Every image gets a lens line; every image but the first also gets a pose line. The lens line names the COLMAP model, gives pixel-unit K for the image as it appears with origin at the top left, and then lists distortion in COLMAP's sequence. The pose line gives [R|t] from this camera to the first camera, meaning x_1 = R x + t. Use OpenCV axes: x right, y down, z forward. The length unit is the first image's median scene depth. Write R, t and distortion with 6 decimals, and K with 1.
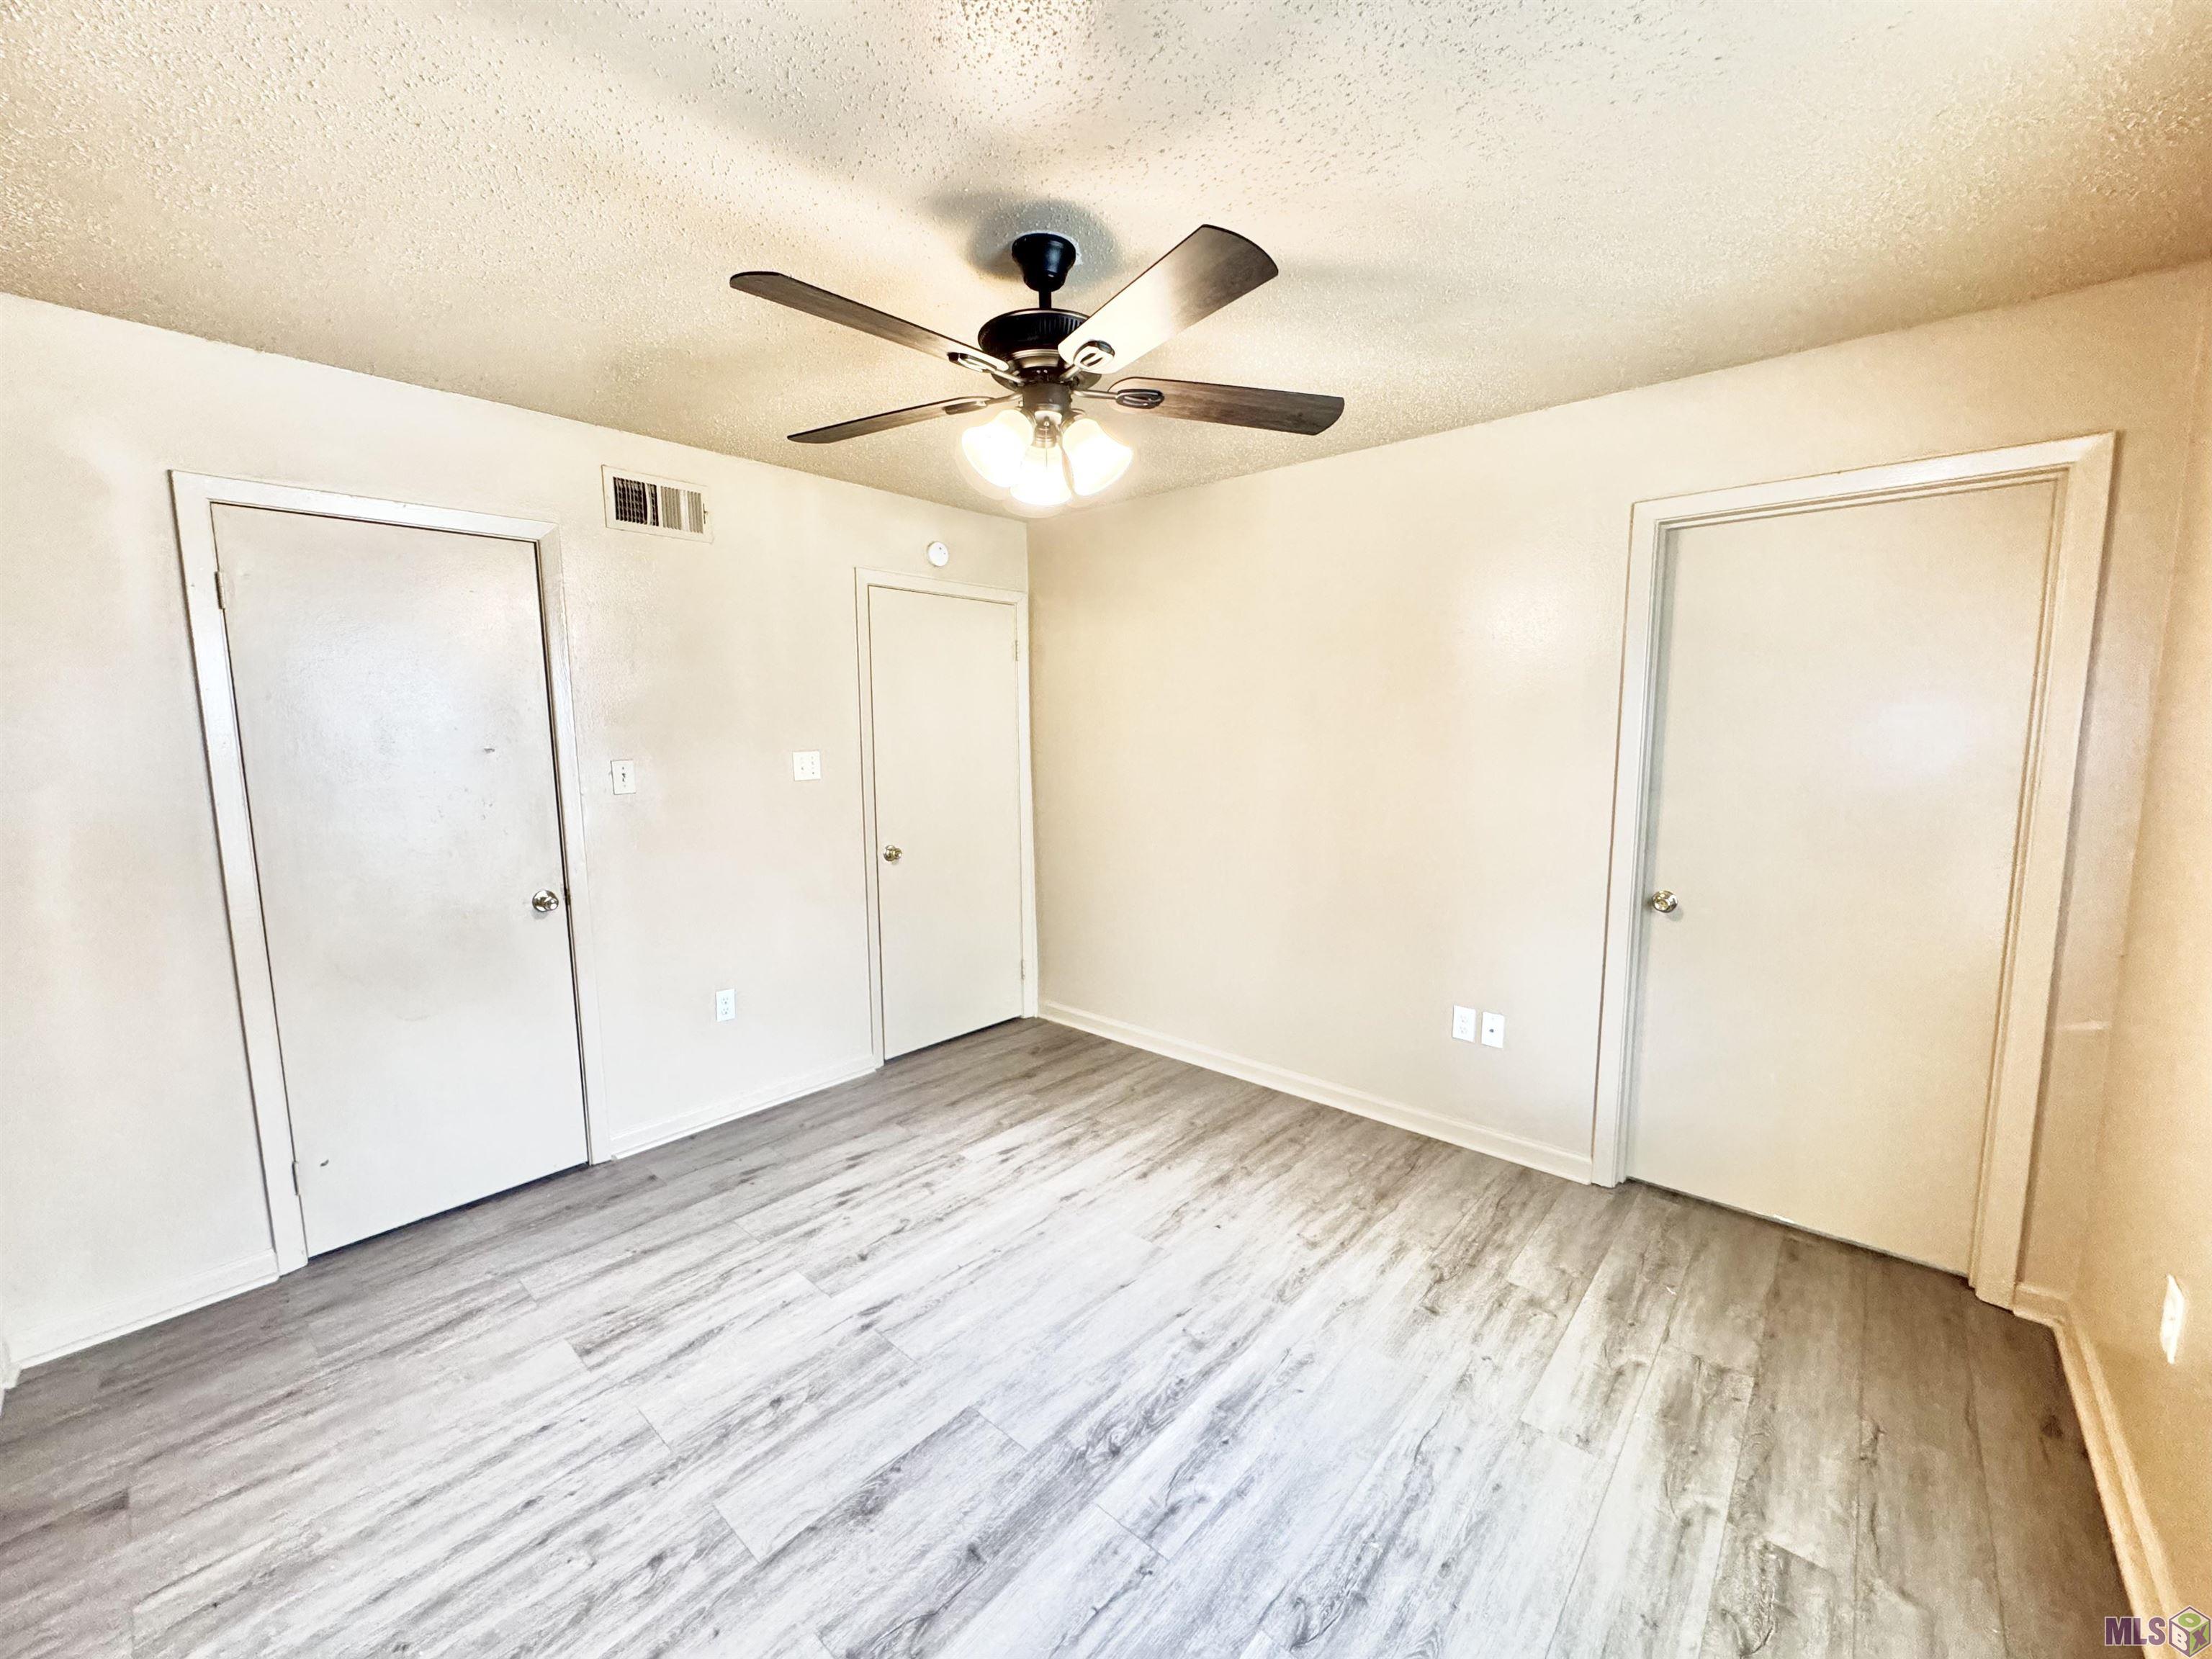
lens RADIAL K [[885.5, 0, 1103.7], [0, 885.5, 831.7], [0, 0, 1]] dist [0.003853, 0.000117]
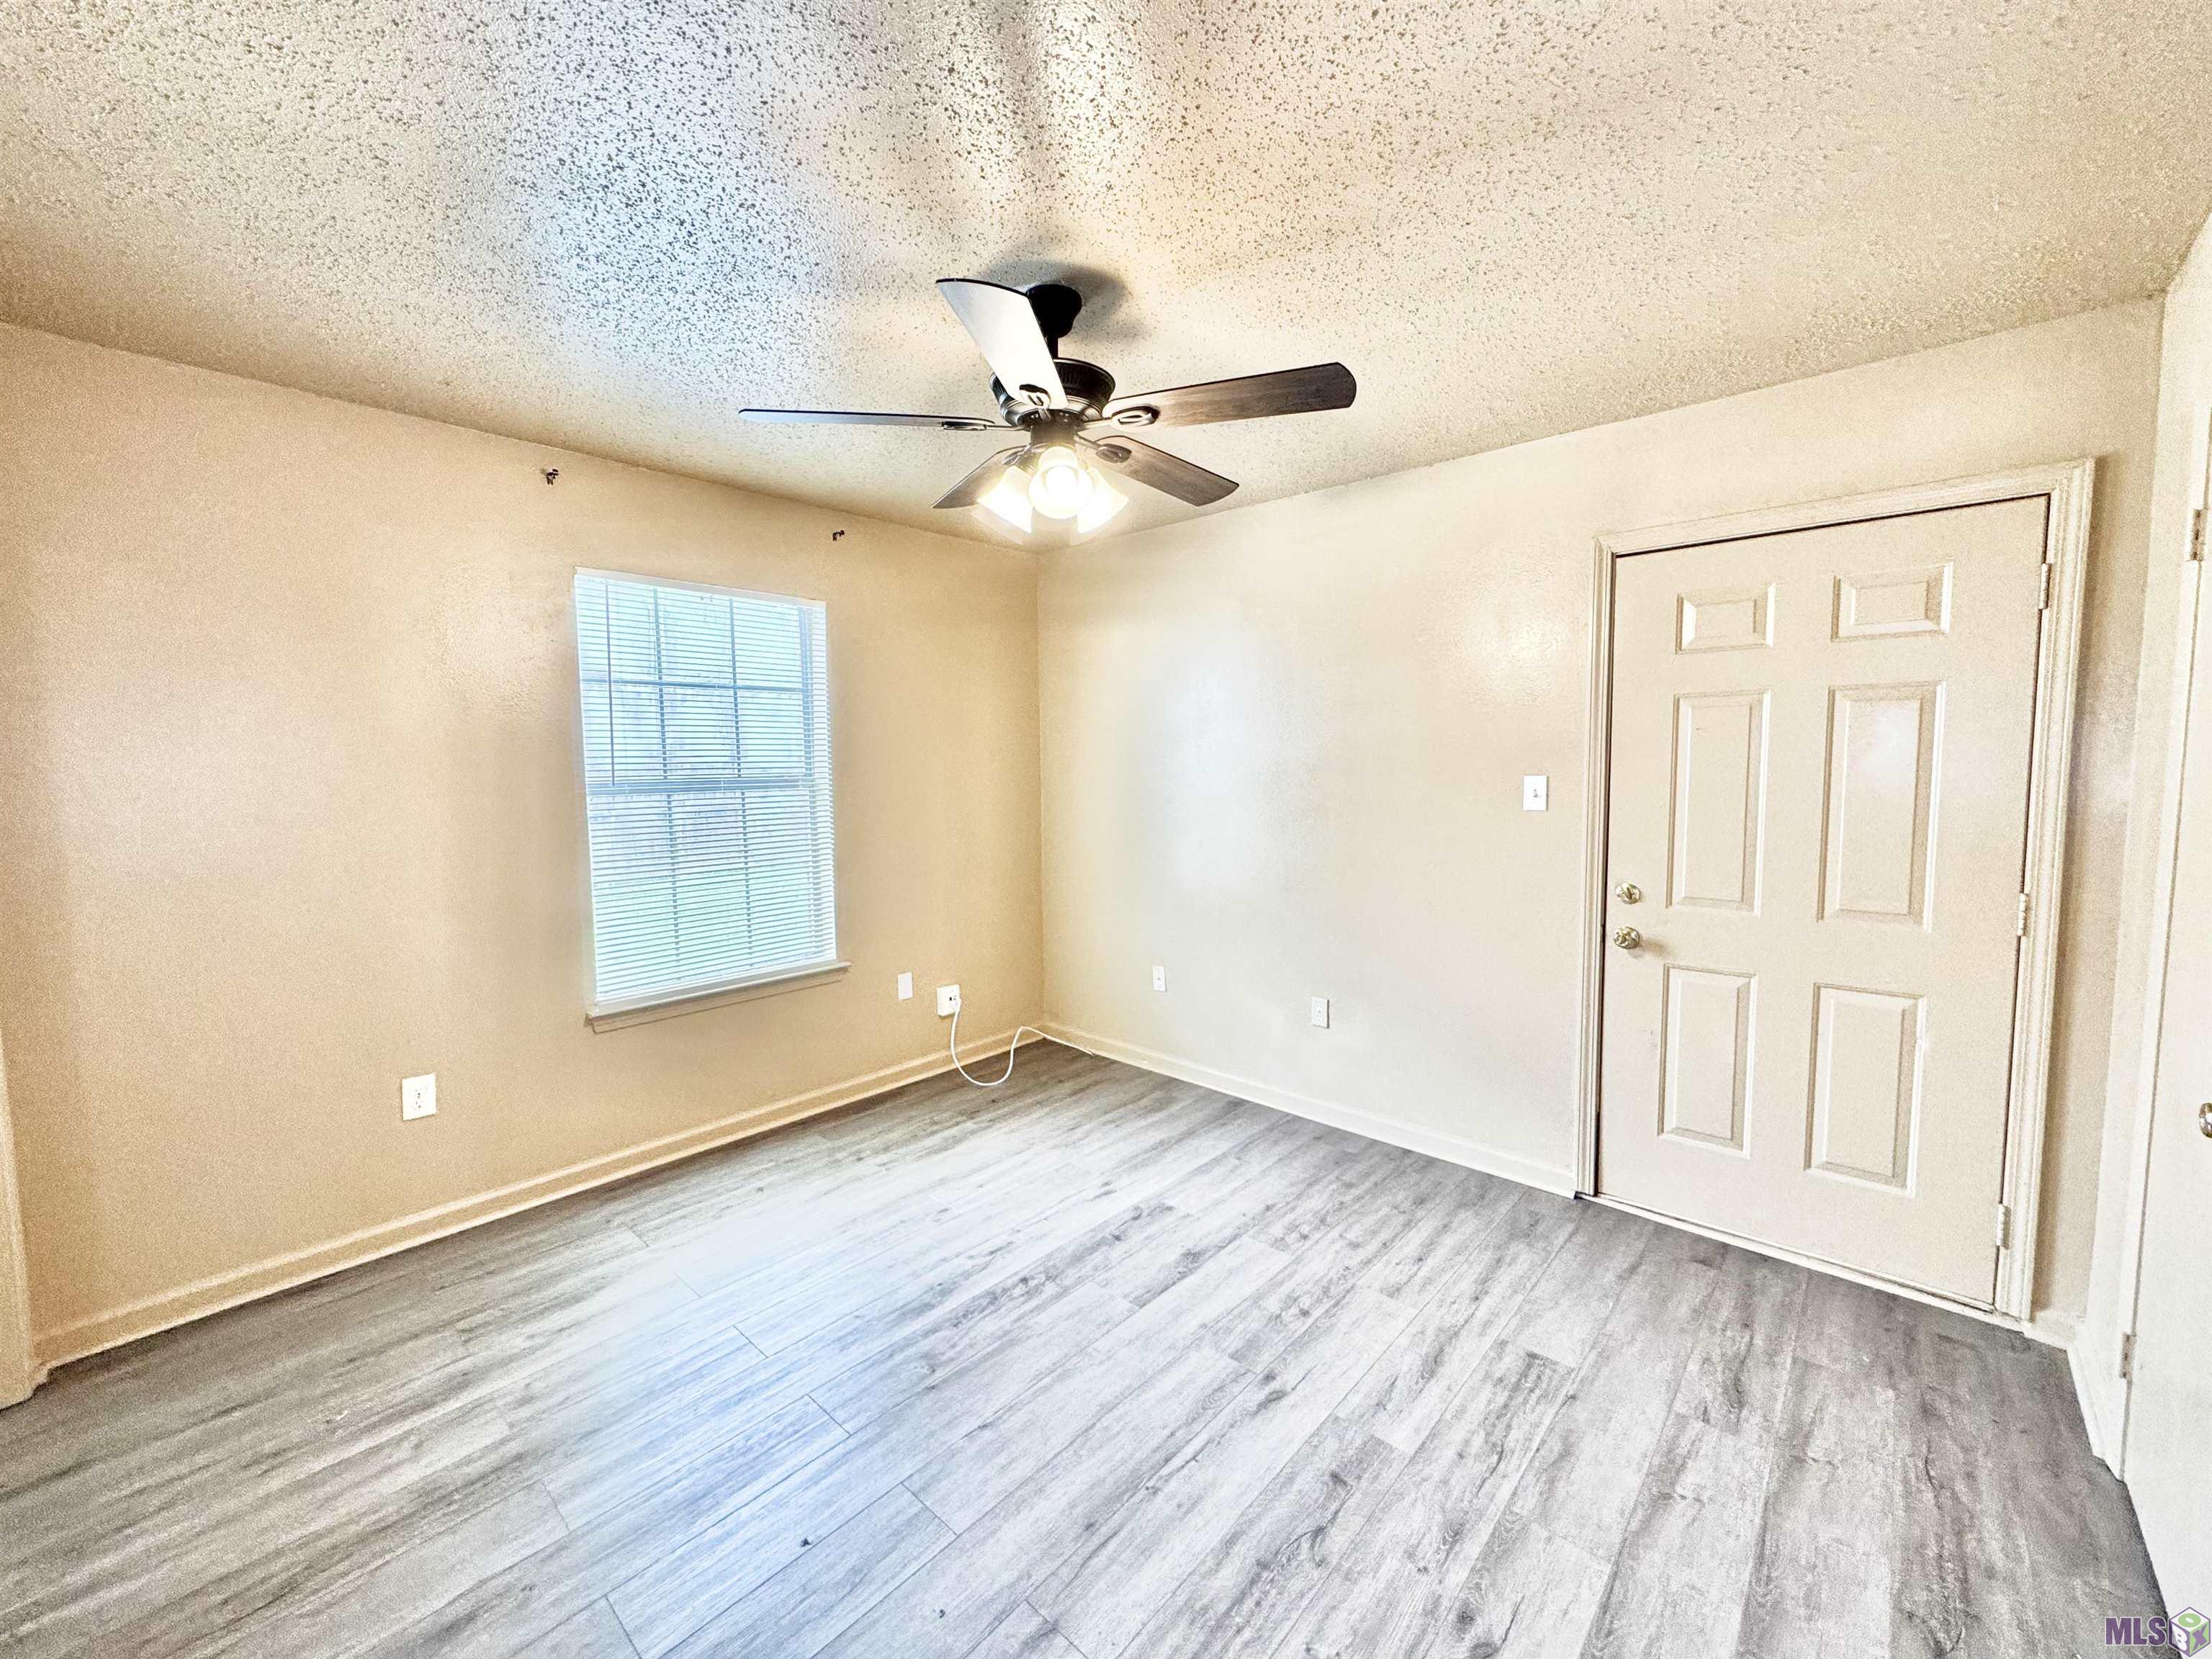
lens RADIAL K [[885.5, 0, 1092.5], [0, 885.5, 826.4], [0, 0, 1]] dist [0.003853, 0.000117]
pose [[-0.999468, 0.009769, 0.031119, -0.119231], [0.015521, 0.981597, 0.190332, -0.200909], [-0.028687, 0.190714, -0.981226, 1.865571]]
